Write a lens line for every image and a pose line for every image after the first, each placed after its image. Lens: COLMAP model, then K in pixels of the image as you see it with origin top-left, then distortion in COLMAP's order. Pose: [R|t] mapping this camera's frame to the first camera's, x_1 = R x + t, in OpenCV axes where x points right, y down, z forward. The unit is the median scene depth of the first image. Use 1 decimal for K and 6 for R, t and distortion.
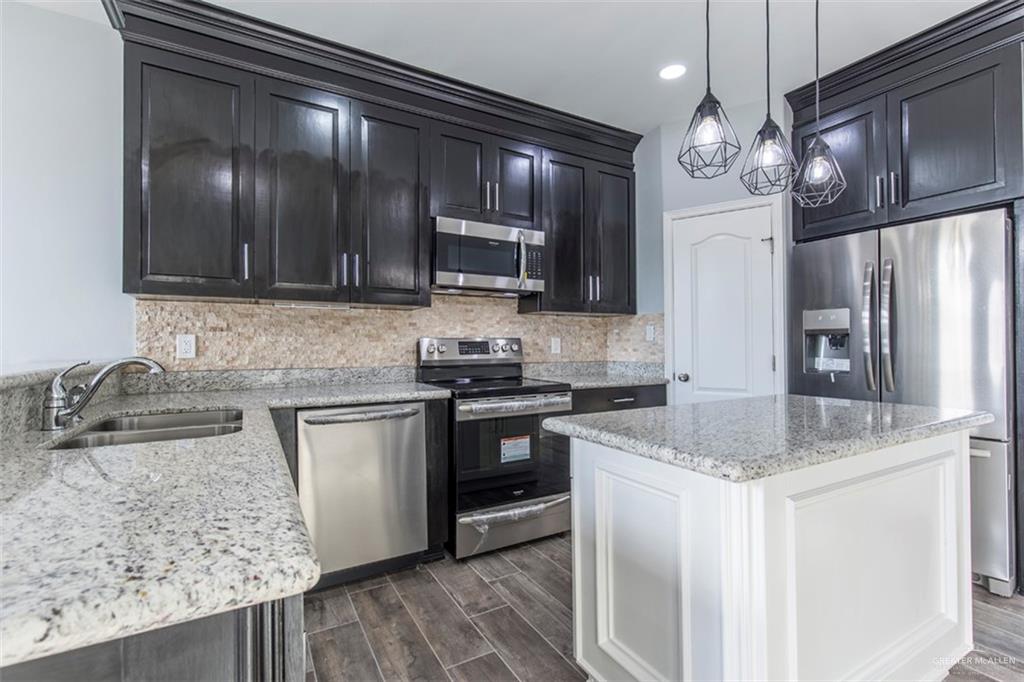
lens RADIAL K [[459.0, 0, 509.8], [0, 459.0, 343.0], [0, 0, 1]] dist [0.002727, -0.000796]
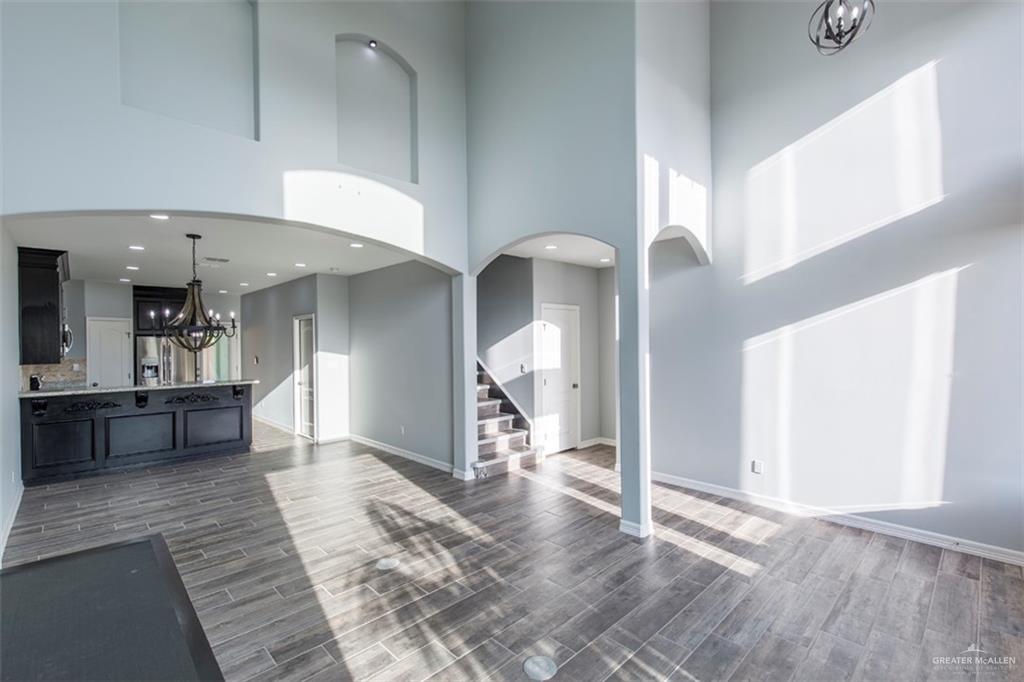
lens RADIAL K [[459.0, 0, 509.8], [0, 459.0, 343.0], [0, 0, 1]] dist [0.002727, -0.000796]
pose [[-0.234614, 0.002732, 0.972085, -2.897104], [0.005536, 0.999984, -0.001474, -0.151743], [-0.972073, 0.005036, -0.234625, -0.675976]]
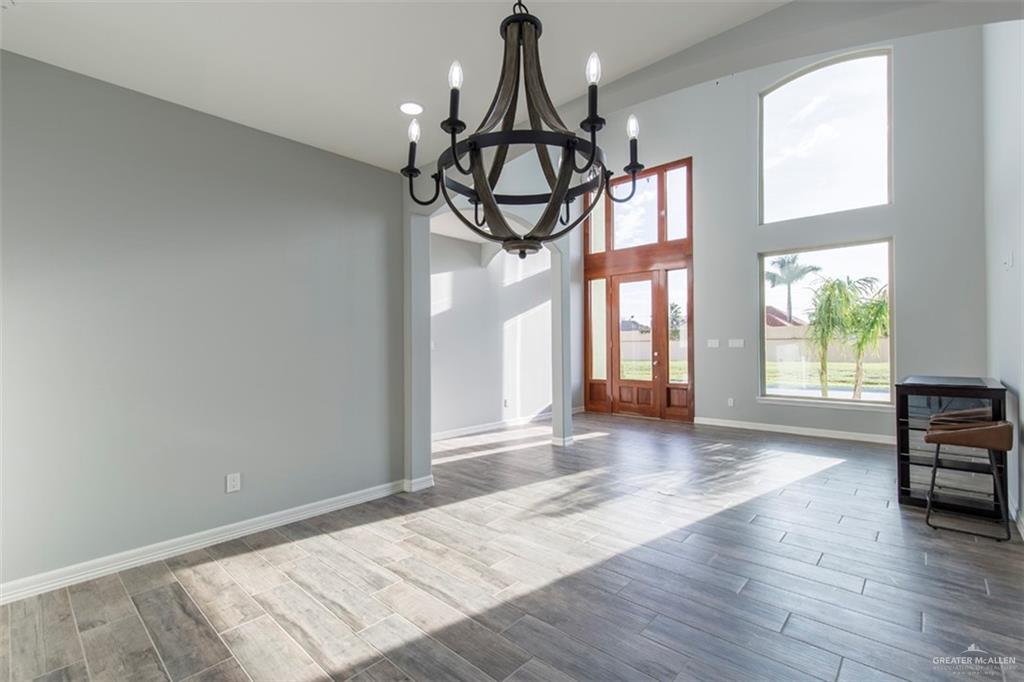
lens RADIAL K [[459.0, 0, 509.8], [0, 459.0, 343.0], [0, 0, 1]] dist [0.002727, -0.000796]
pose [[-0.959860, 0.011800, -0.280232, -0.876611], [0.013725, 0.999894, -0.004907, -0.035380], [0.280145, -0.008556, -0.959920, 0.521825]]
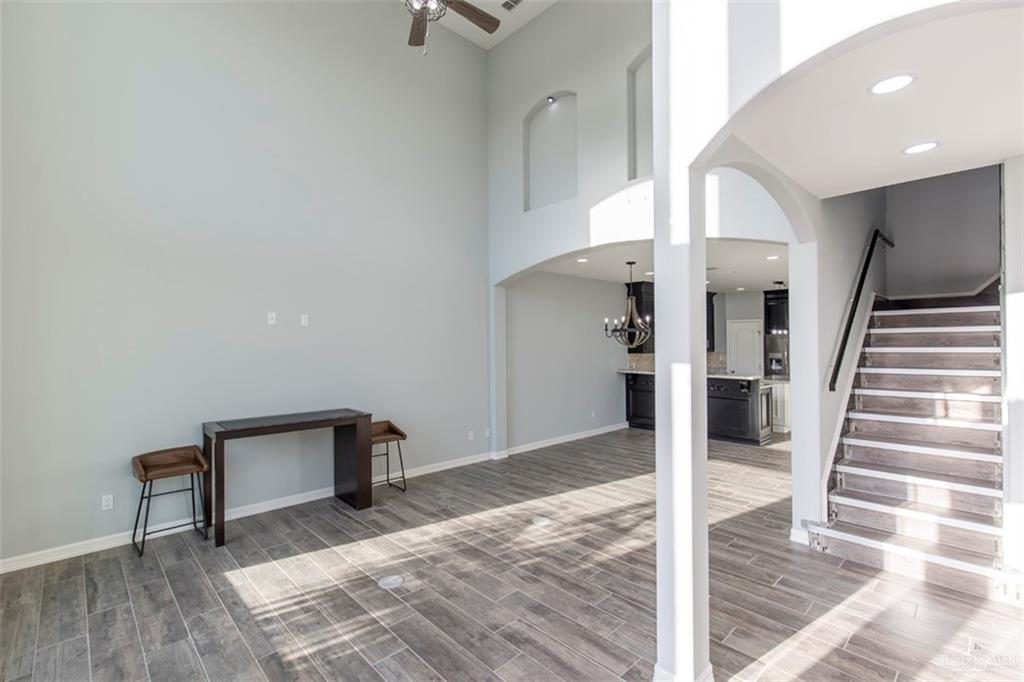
lens RADIAL K [[459.0, 0, 509.8], [0, 459.0, 343.0], [0, 0, 1]] dist [0.002727, -0.000796]
pose [[0.974667, -0.001919, 0.223653, -2.109662], [0.001244, 0.999994, 0.003157, -0.158212], [-0.223658, -0.002799, 0.974664, -2.021022]]
